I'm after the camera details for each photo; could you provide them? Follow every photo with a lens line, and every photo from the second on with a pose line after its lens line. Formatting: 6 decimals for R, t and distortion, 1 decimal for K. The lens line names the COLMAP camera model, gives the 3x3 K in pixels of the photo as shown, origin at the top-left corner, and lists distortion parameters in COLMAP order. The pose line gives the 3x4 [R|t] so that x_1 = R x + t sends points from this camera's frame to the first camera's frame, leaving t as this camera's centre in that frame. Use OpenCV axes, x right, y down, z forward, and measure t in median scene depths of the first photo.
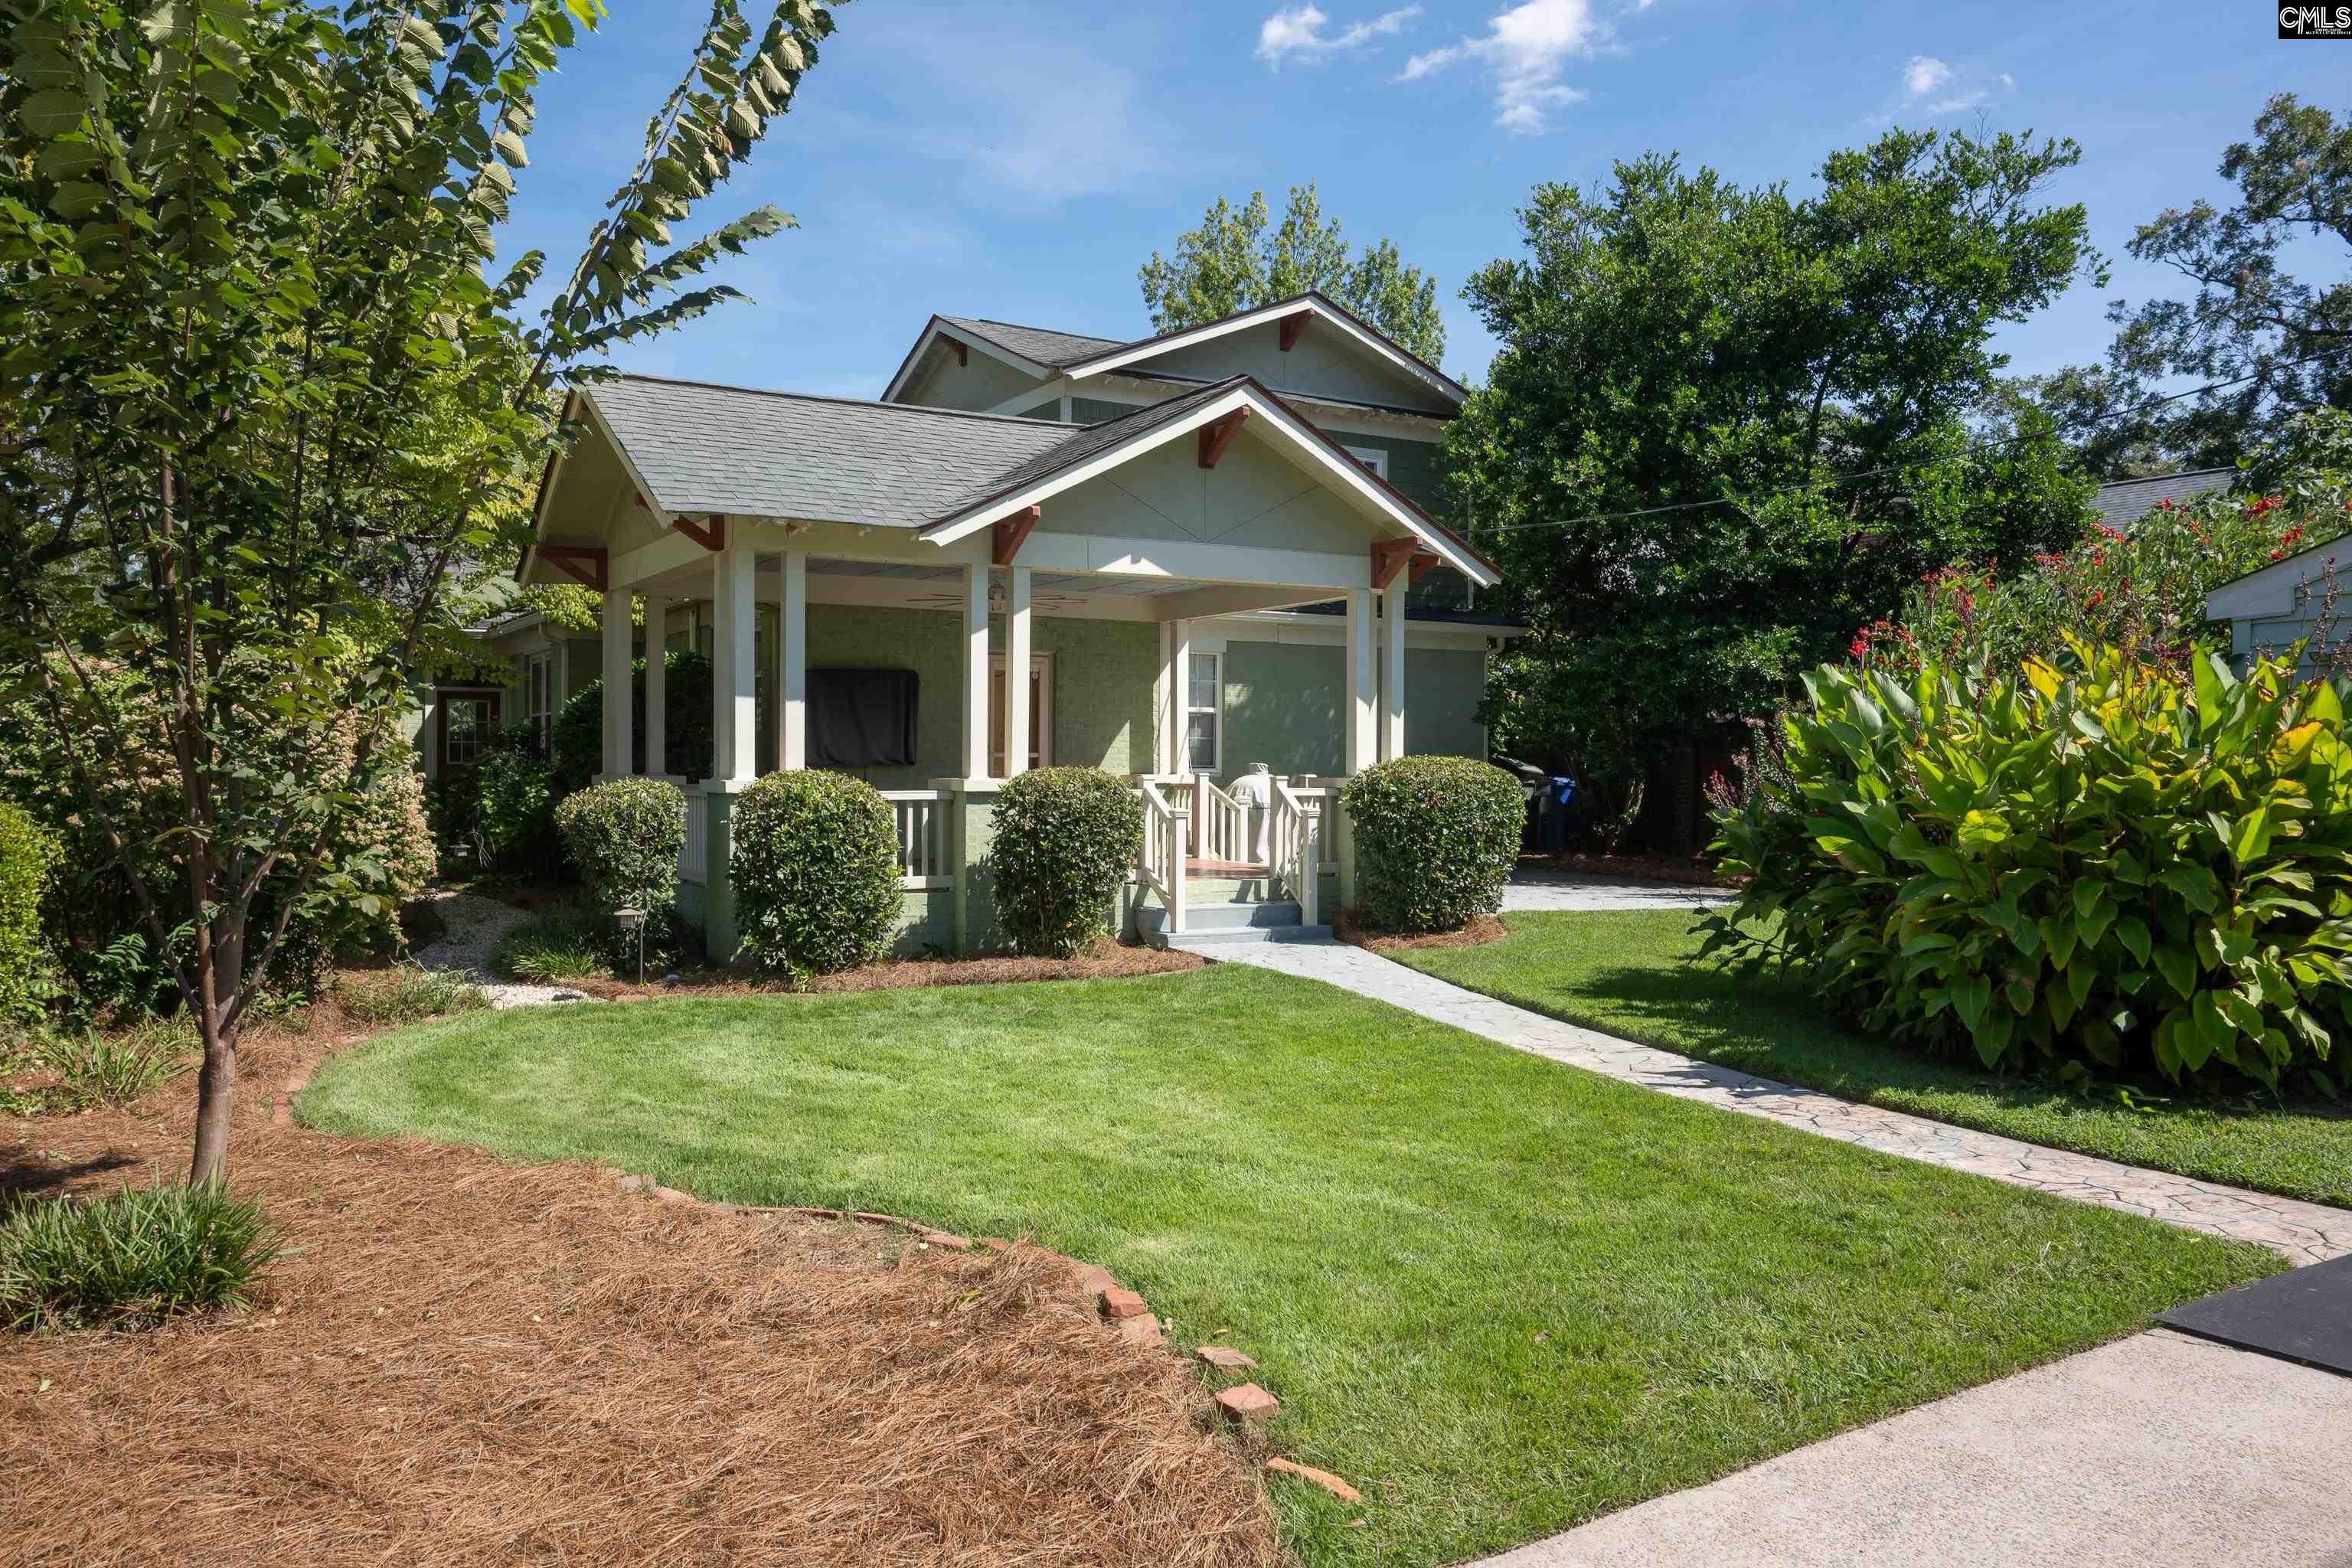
lens RADIAL K [[1702.6, 0, 1176.0], [0, 1702.6, 784.0], [0, 0, 1]] dist [0.000051, 0.003765]
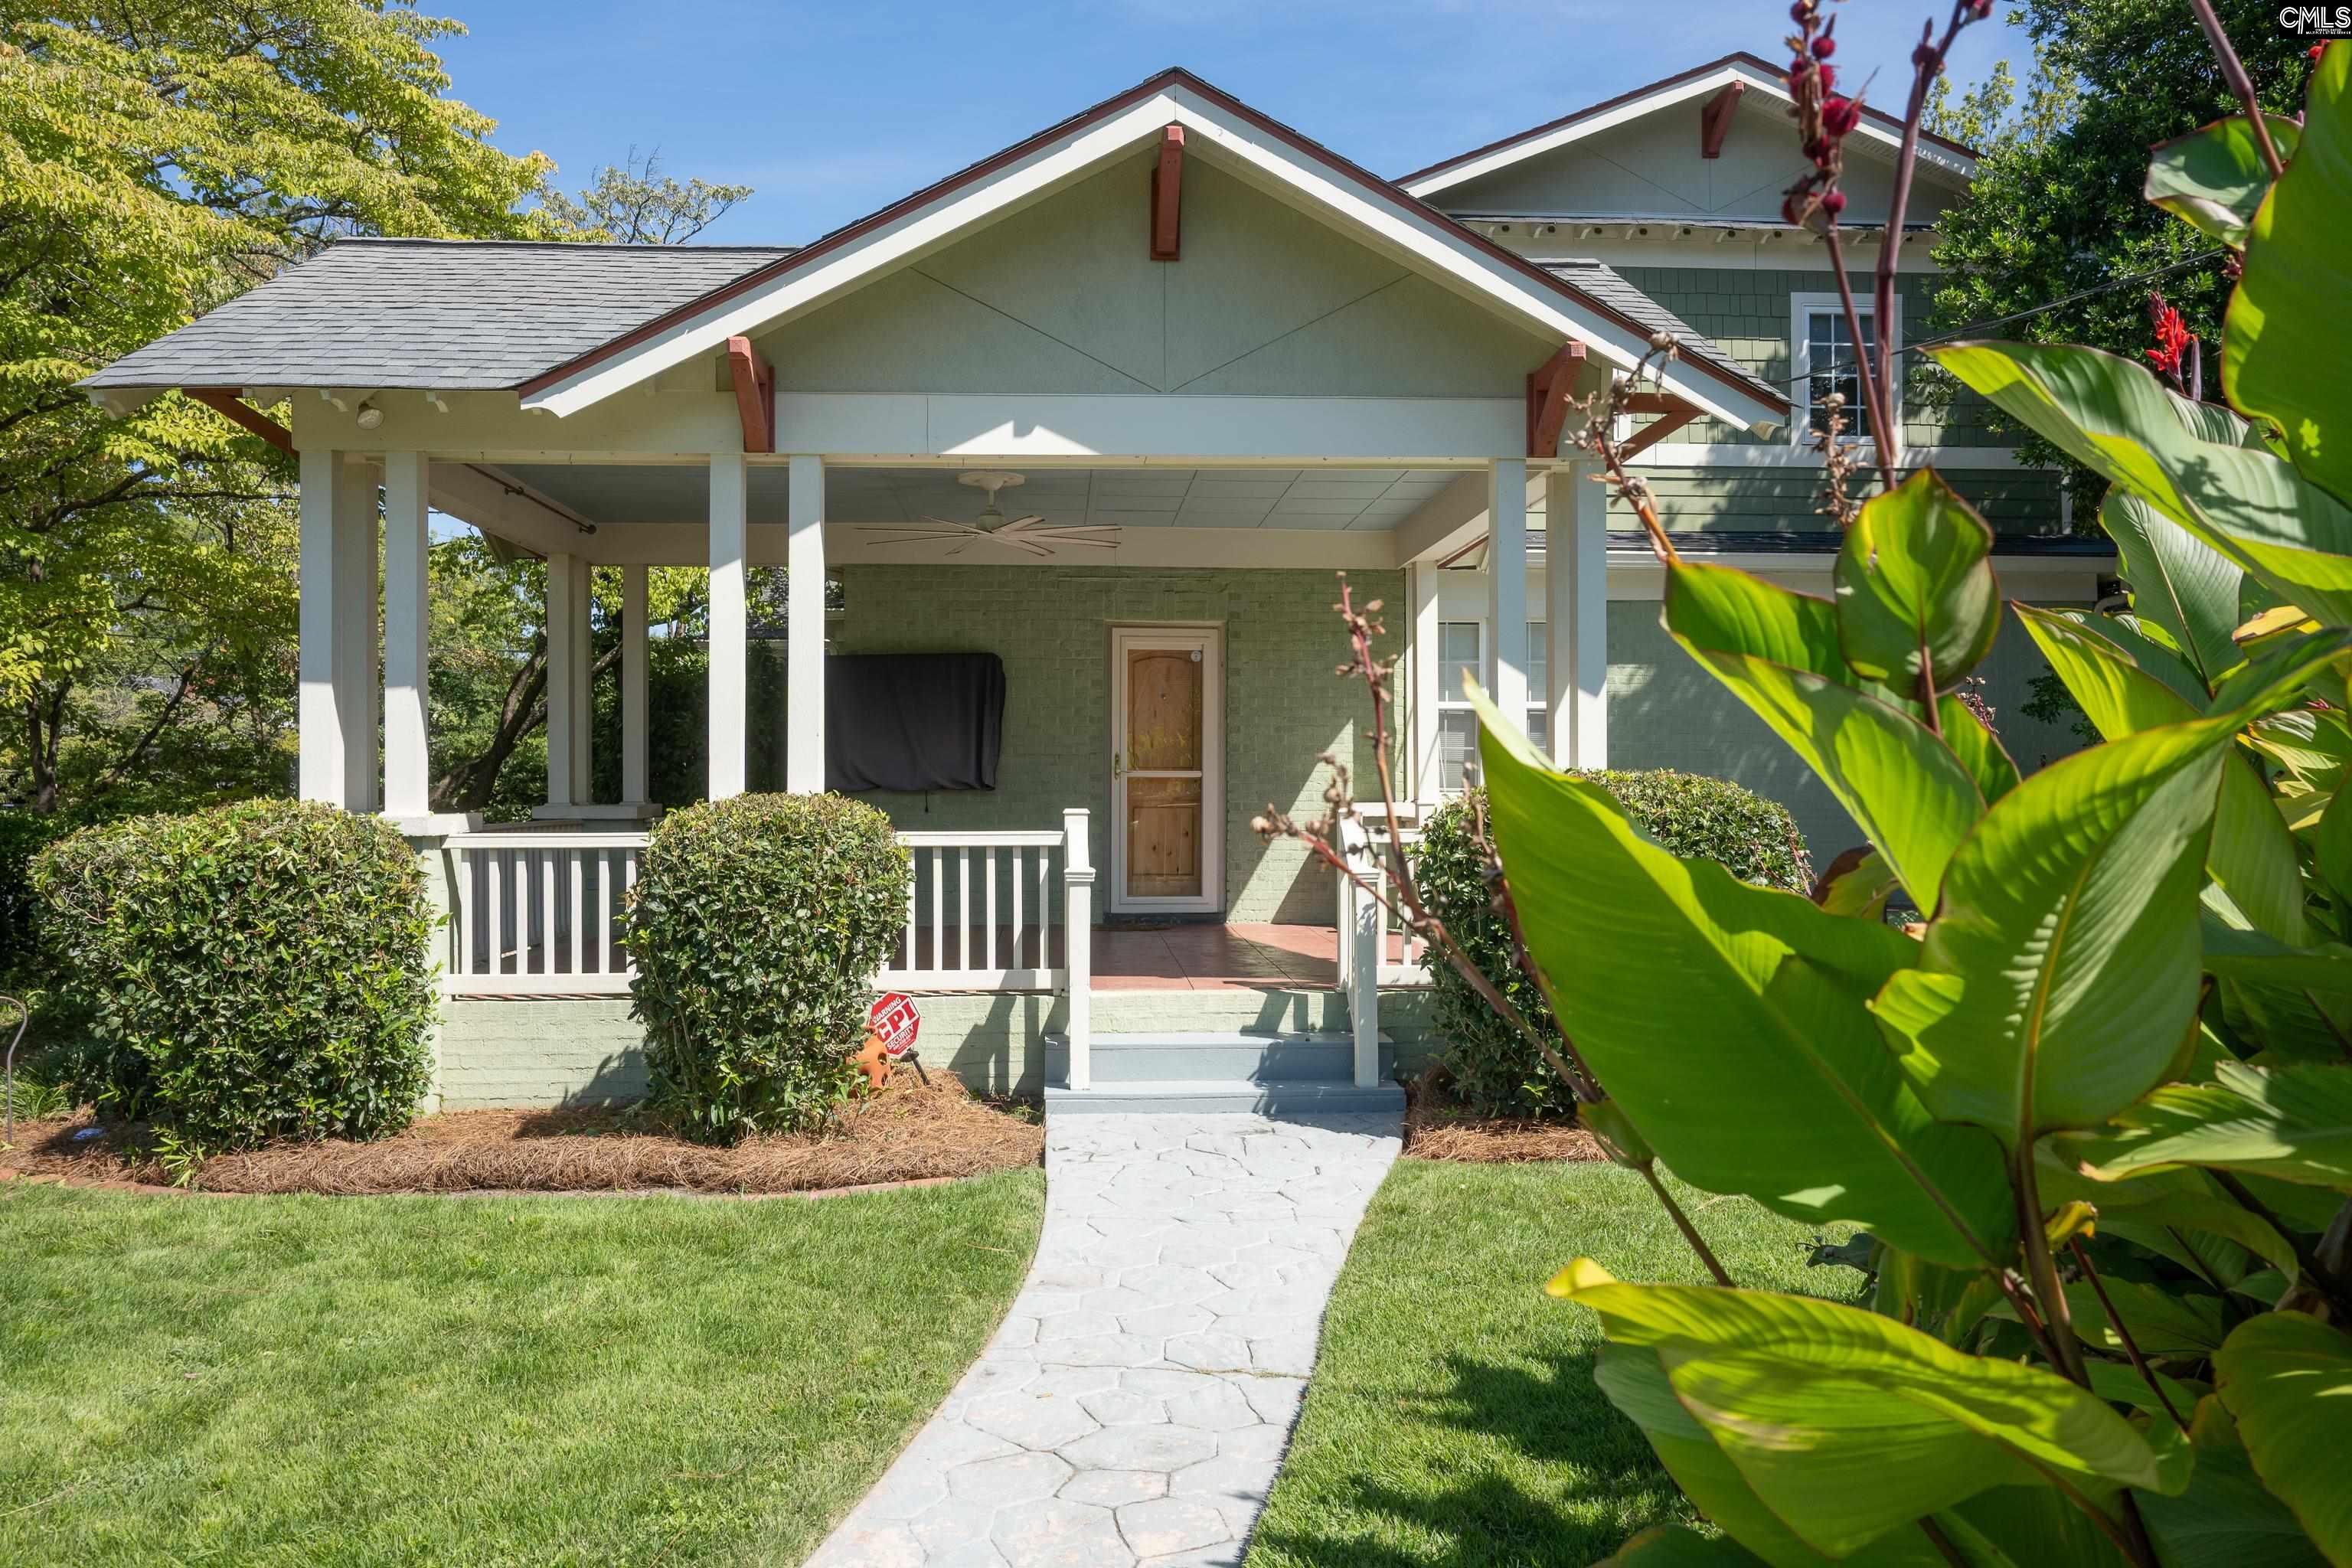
lens RADIAL K [[1720.3, 0, 1176.0], [0, 1720.3, 784.0], [0, 0, 1]] dist [-0.007742, -0.000722]
pose [[0.893412, -0.006279, -0.449195, 0.194157], [-0.000238, 0.999896, -0.014451, -0.003019], [0.449239, 0.013018, 0.893317, 0.351064]]
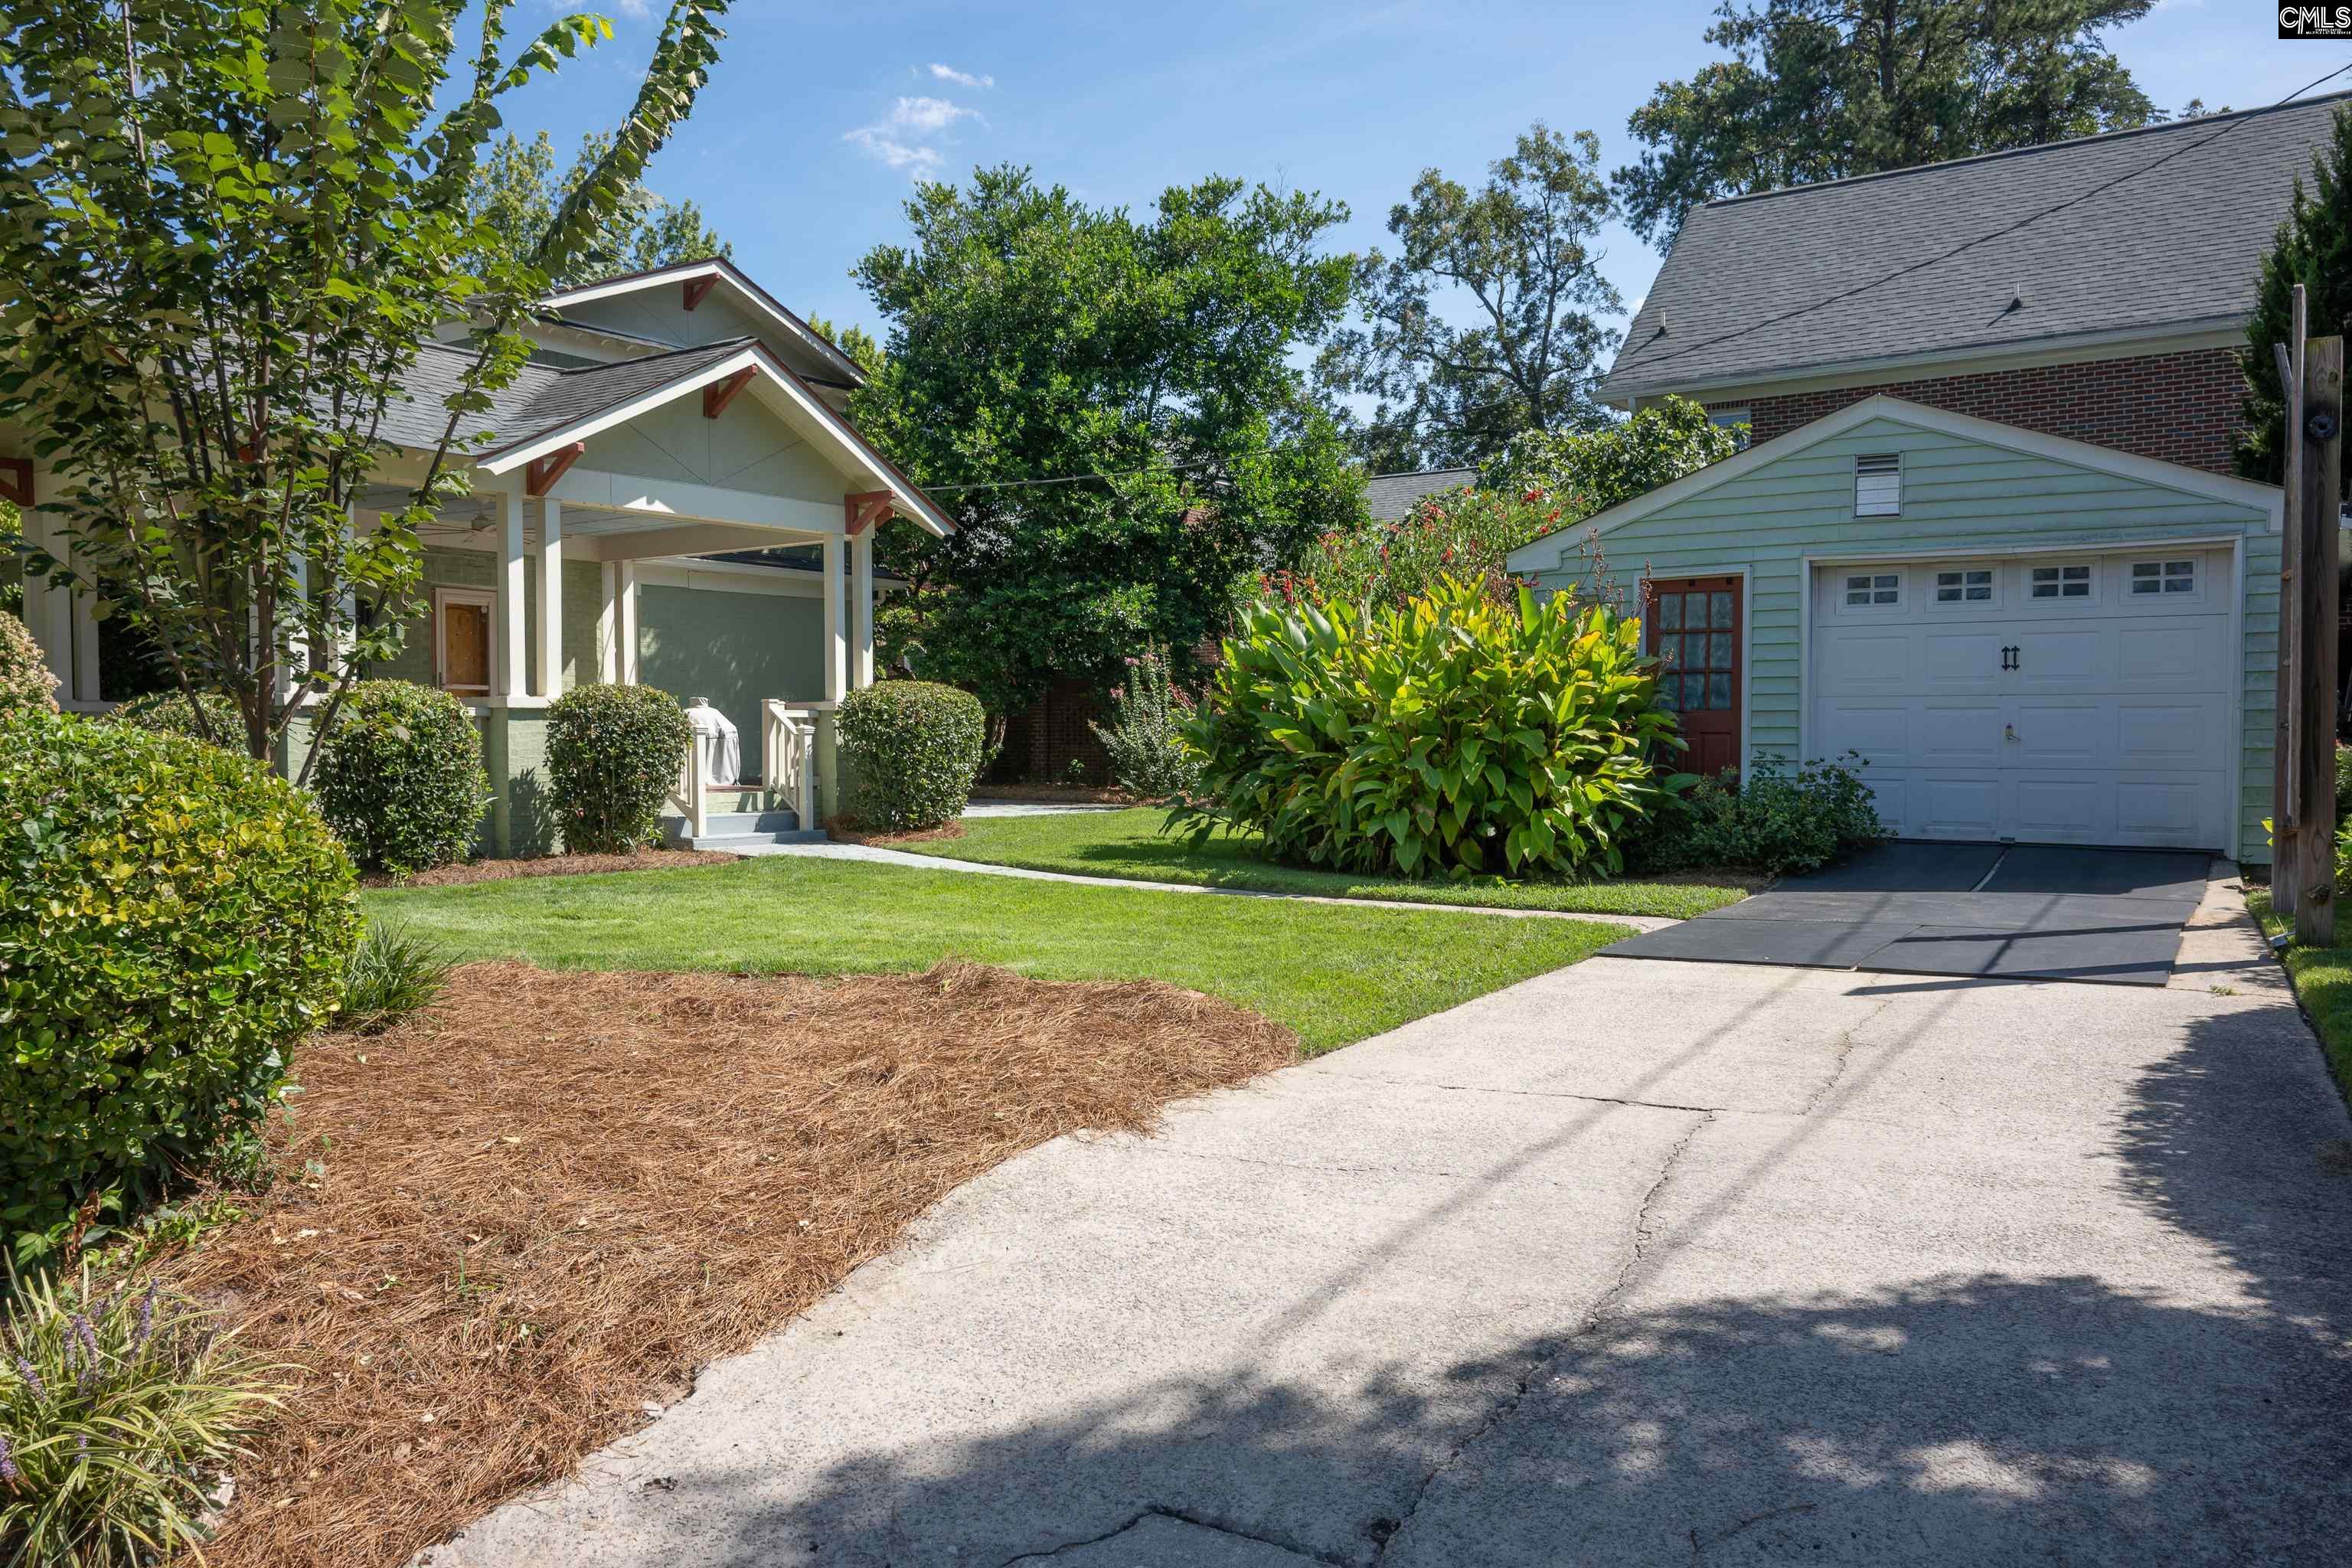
lens RADIAL K [[1702.6, 0, 1176.0], [0, 1702.6, 784.0], [0, 0, 1]] dist [0.000051, 0.003765]
pose [[0.906039, -0.023010, 0.422568, -0.128129], [0.016112, 0.999672, 0.019888, 0.024543], [-0.422887, -0.011211, 0.906113, -0.092914]]
